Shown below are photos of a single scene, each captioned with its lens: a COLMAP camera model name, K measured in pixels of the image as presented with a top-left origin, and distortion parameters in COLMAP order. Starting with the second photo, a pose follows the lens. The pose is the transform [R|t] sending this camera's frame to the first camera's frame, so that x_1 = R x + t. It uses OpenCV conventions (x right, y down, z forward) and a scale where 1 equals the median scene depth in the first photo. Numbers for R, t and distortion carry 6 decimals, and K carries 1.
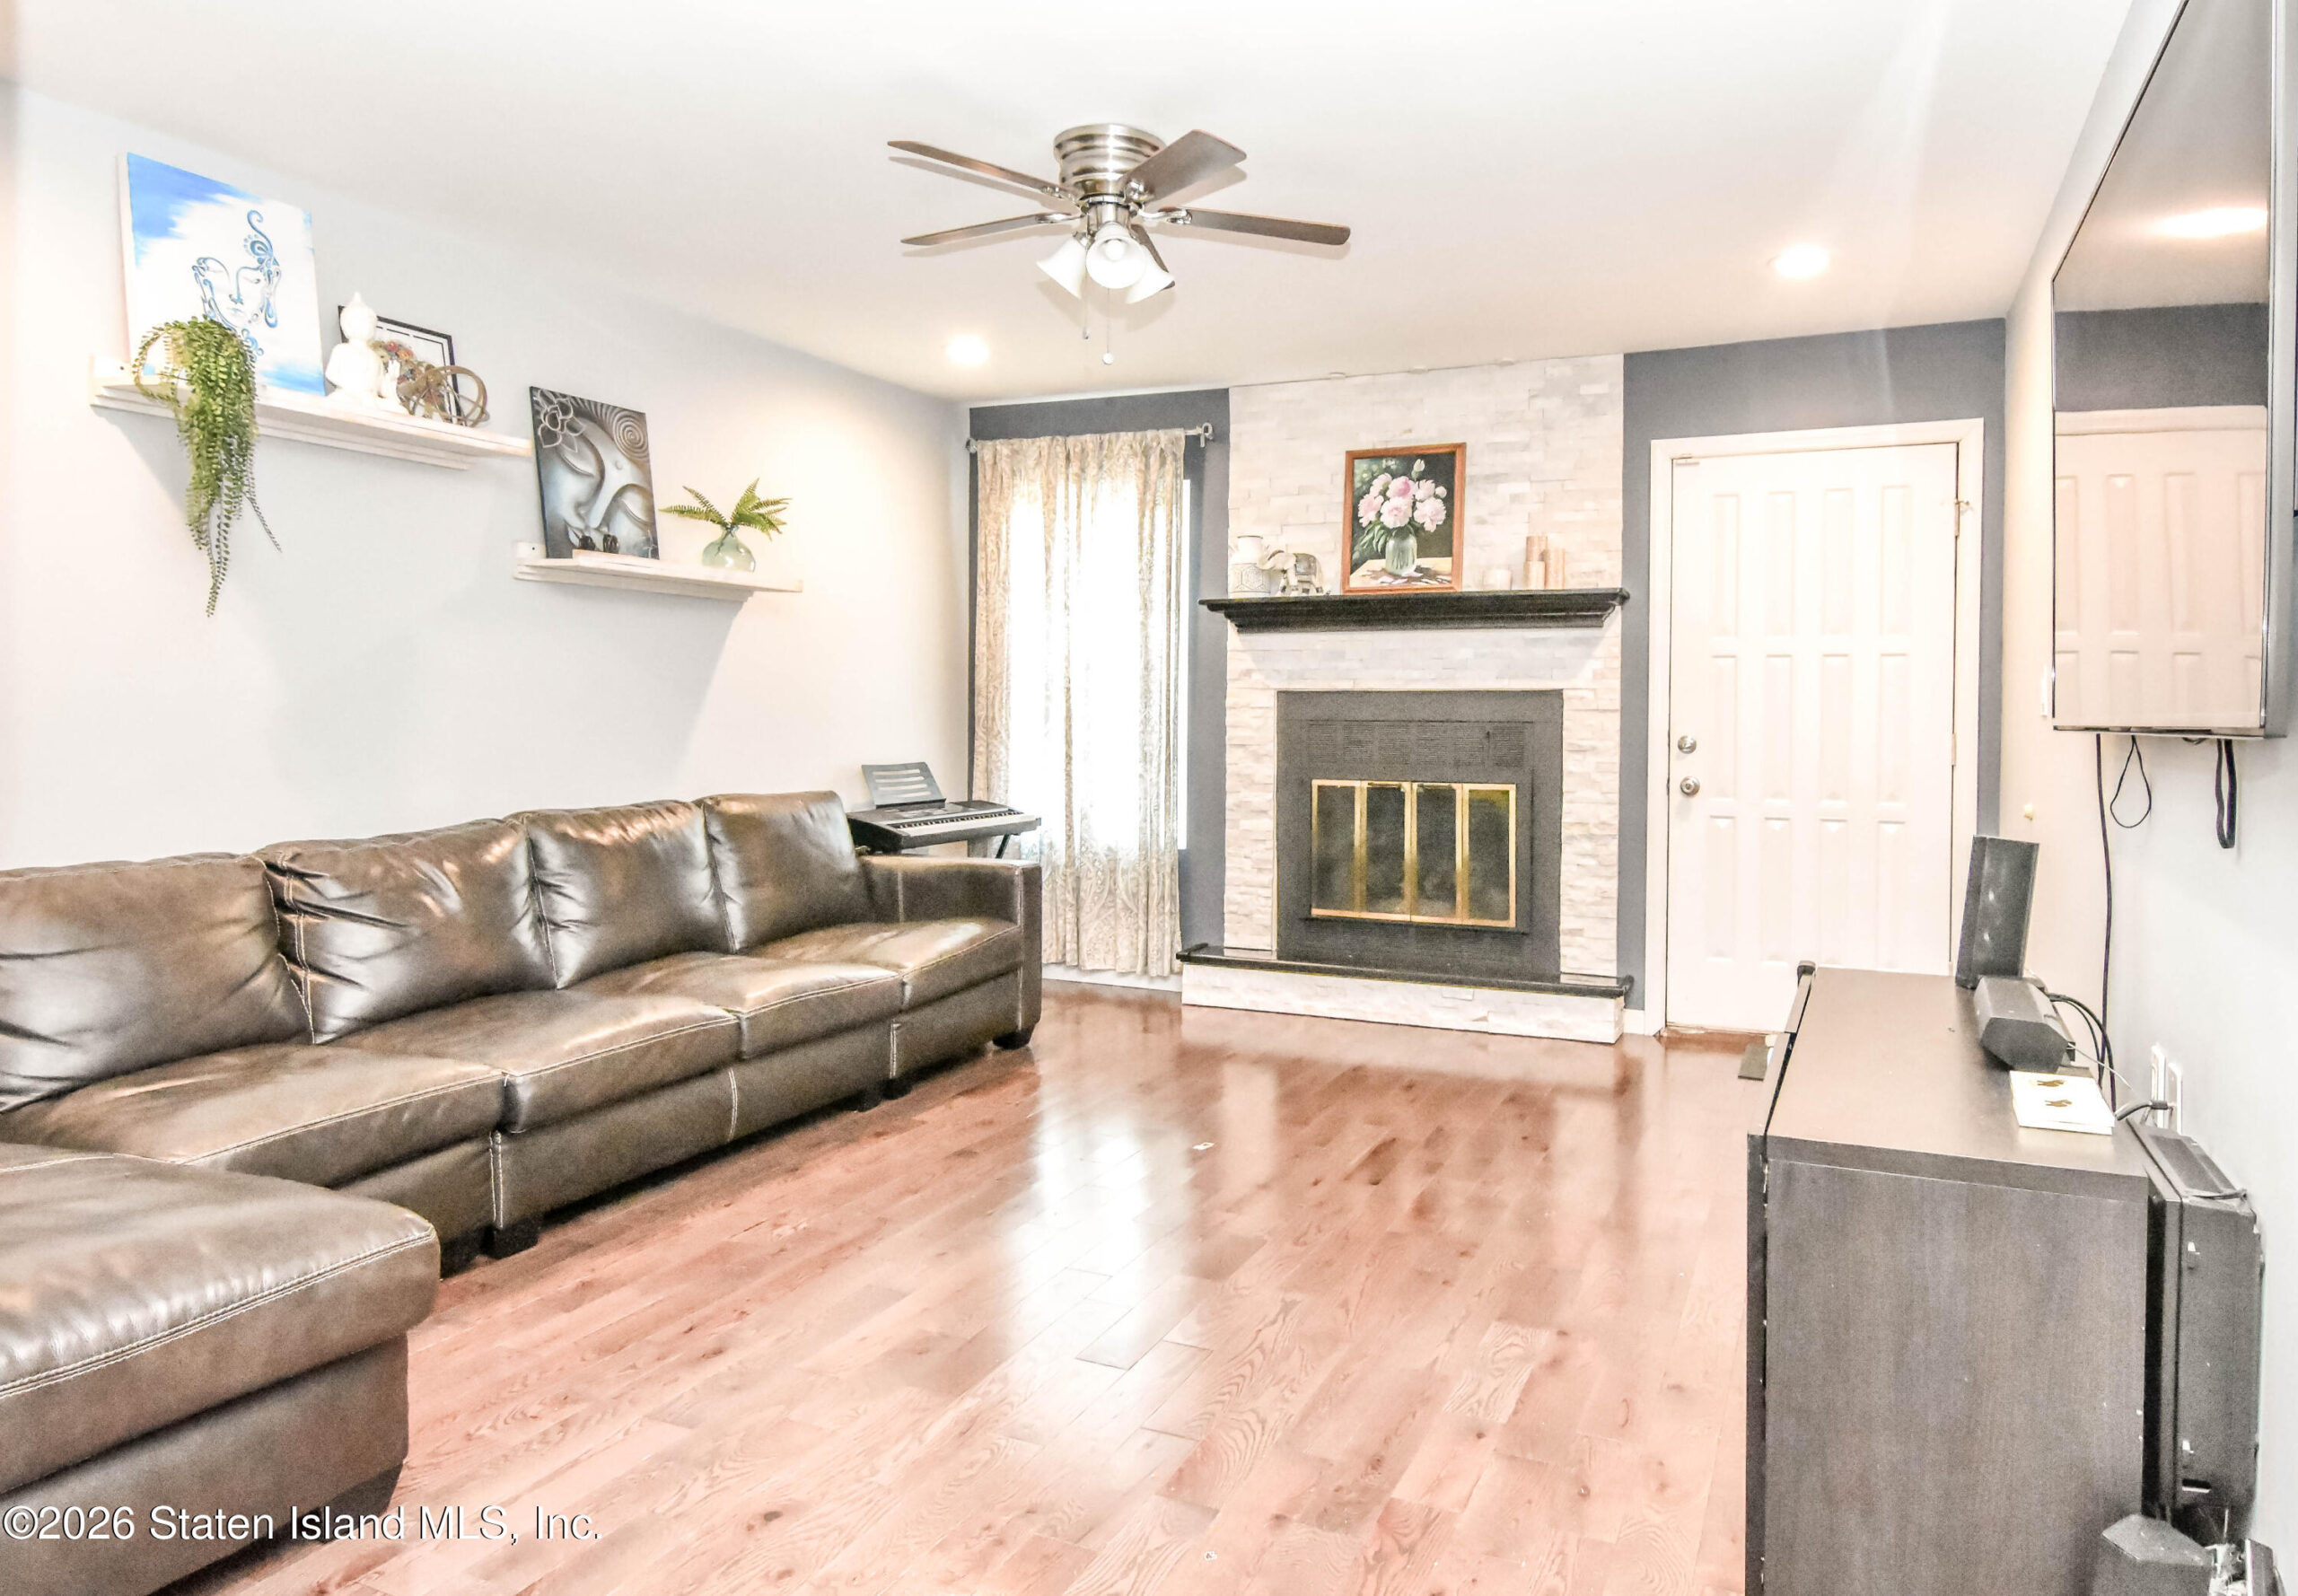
lens RADIAL K [[1536.2, 0, 1149.2], [0, 1536.2, 745.4], [0, 0, 1]] dist [0.001852, 0.000040]
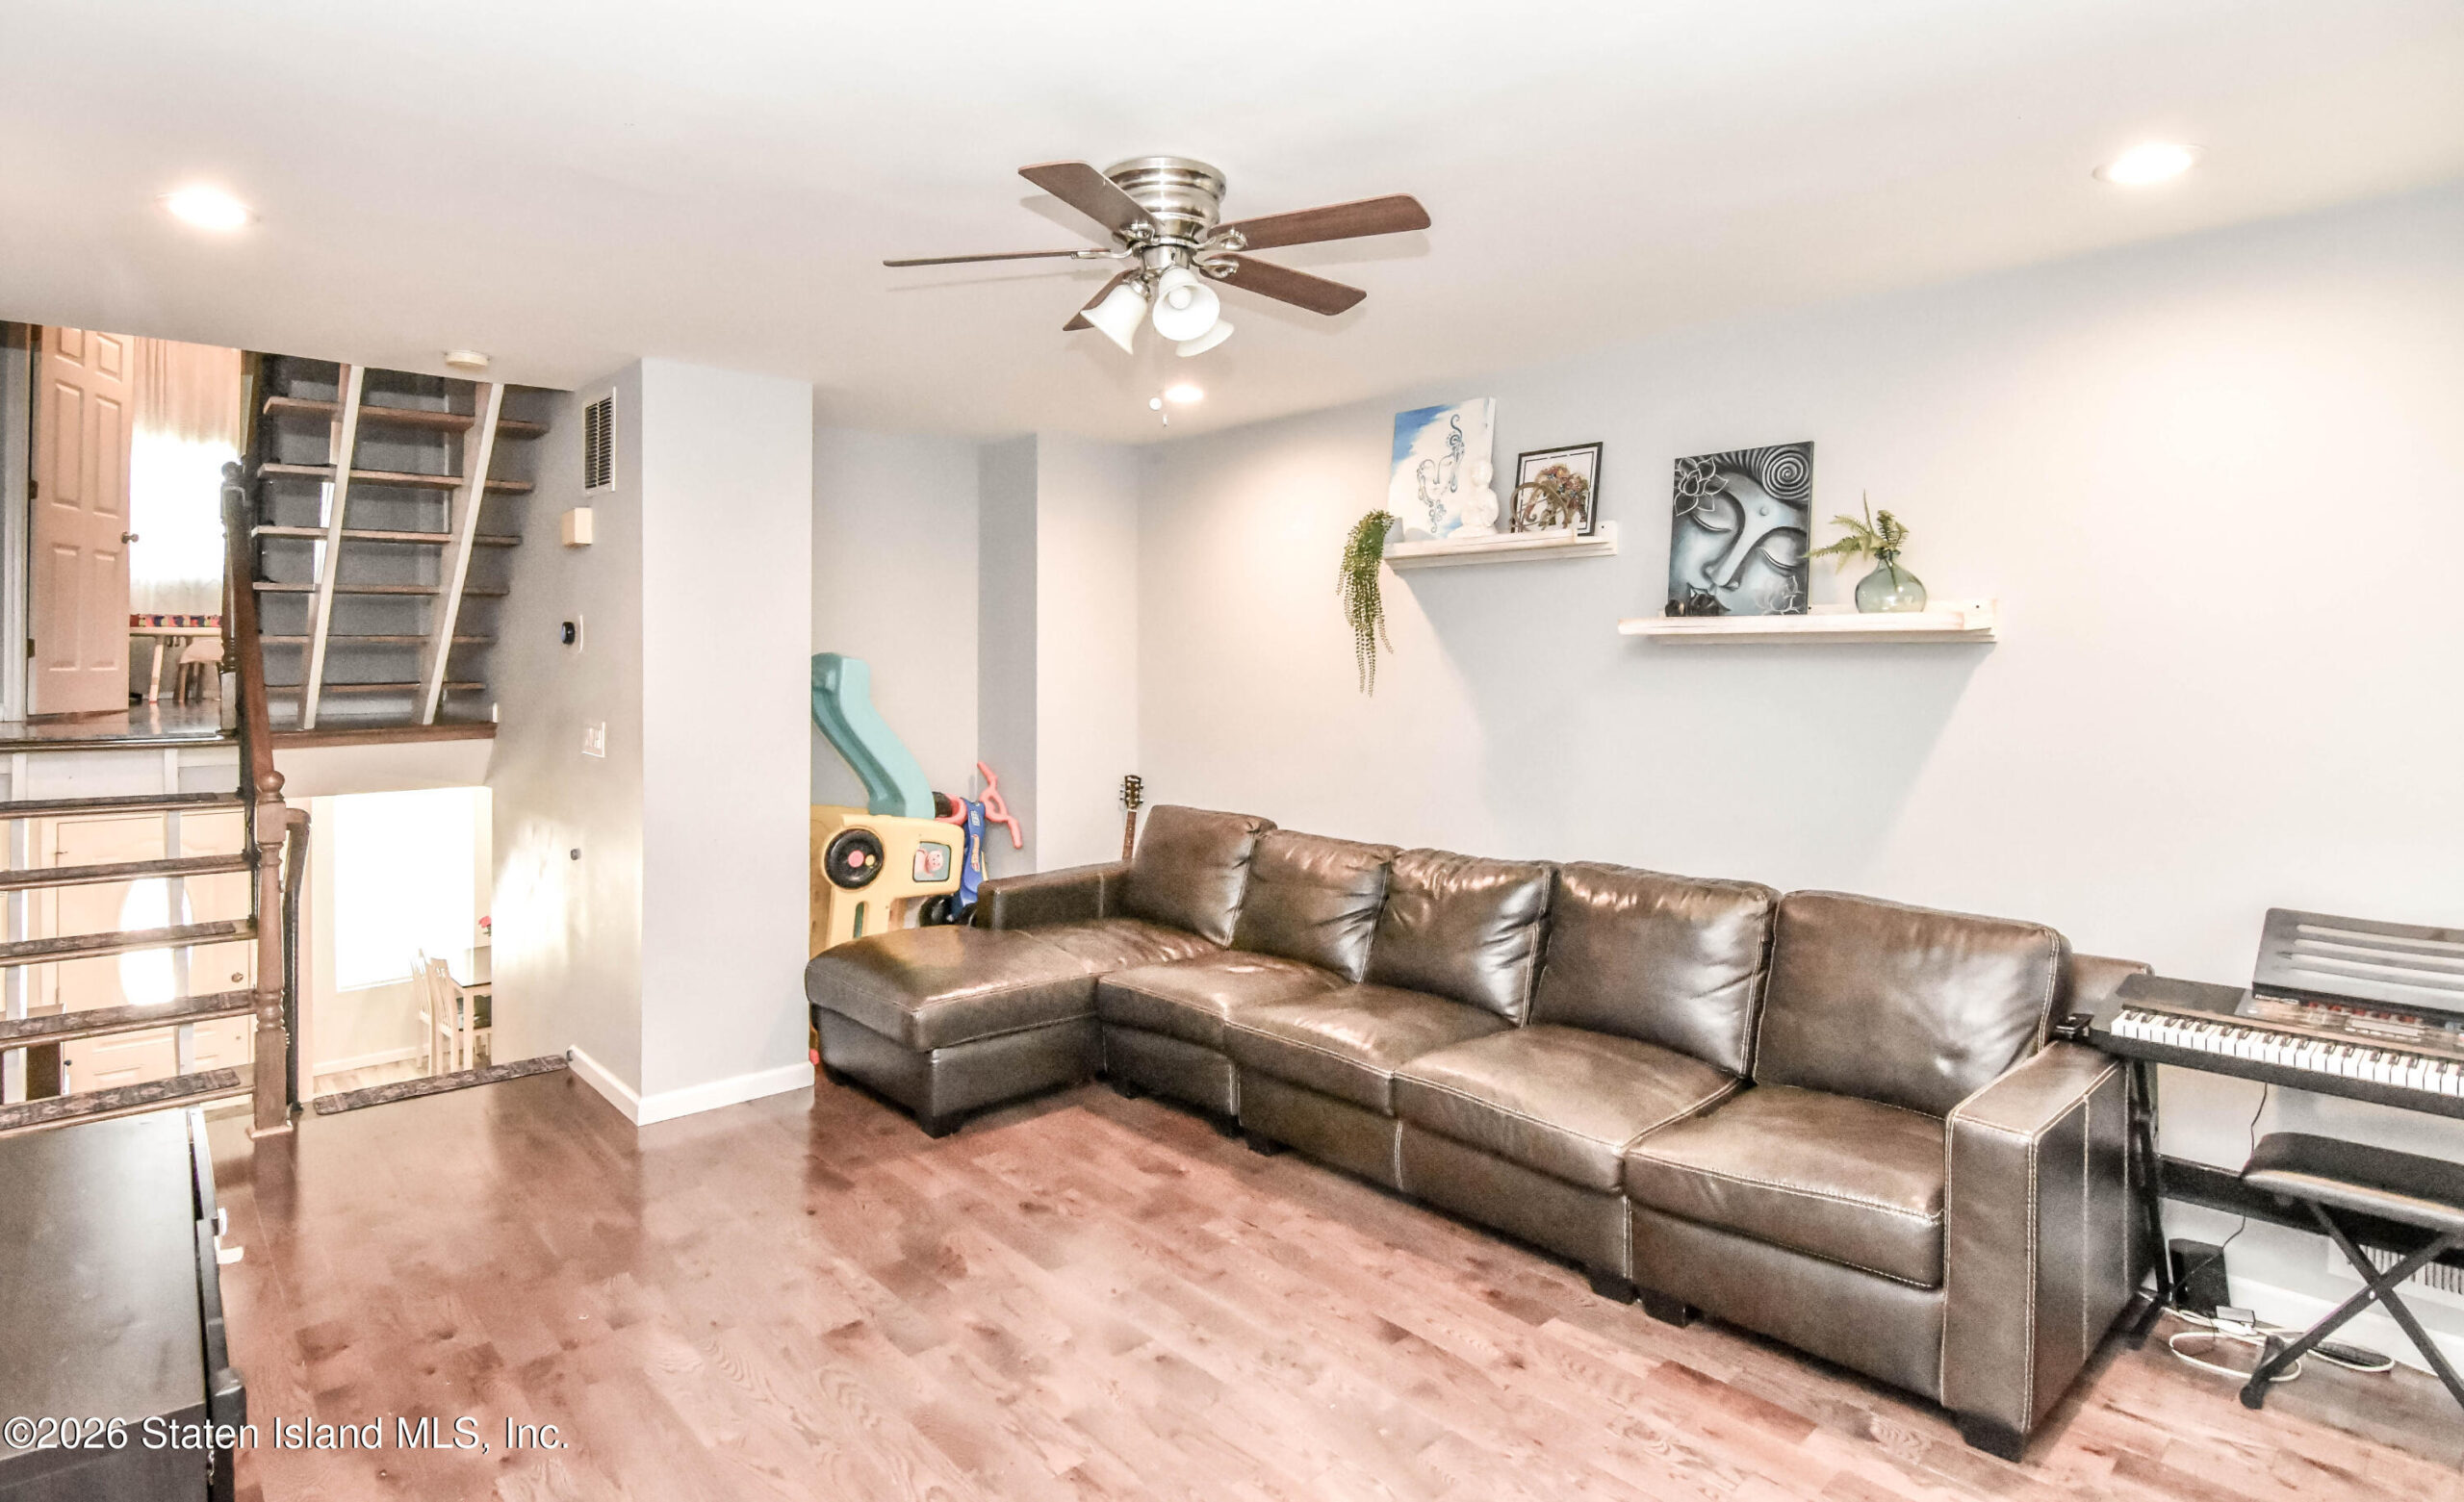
lens RADIAL K [[1267.2, 0, 1231.9], [0, 1267.2, 653.4], [0, 0, 1]] dist [-0.001606, -0.000455]
pose [[-0.389553, -0.013023, -0.920912, 0.498971], [-0.020258, 0.999779, -0.005569, -0.090606], [0.920781, 0.016486, -0.389731, 1.051778]]
